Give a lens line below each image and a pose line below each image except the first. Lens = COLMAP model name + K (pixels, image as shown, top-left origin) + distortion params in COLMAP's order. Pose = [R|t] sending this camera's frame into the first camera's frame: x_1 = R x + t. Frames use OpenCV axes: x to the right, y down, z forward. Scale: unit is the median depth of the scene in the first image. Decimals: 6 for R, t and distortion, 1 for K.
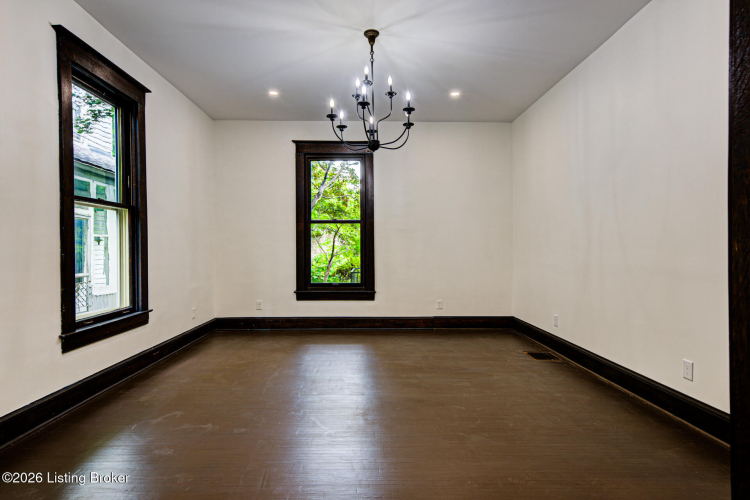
lens RADIAL K [[412.8, 0, 375.0], [0, 412.8, 250.0], [0, 0, 1]] dist [0.034011, 0.000198]
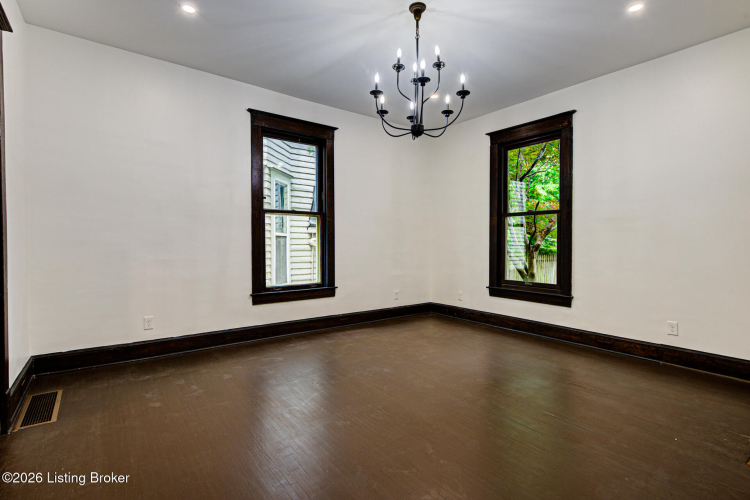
lens RADIAL K [[366.1, 0, 375.0], [0, 366.1, 250.0], [0, 0, 1]] dist [0.003495, 0.000414]
pose [[0.581237, 0.018861, -0.813516, 0.378675], [-0.006750, 0.999809, 0.018358, -0.001713], [0.813707, -0.005179, 0.581253, 0.285738]]
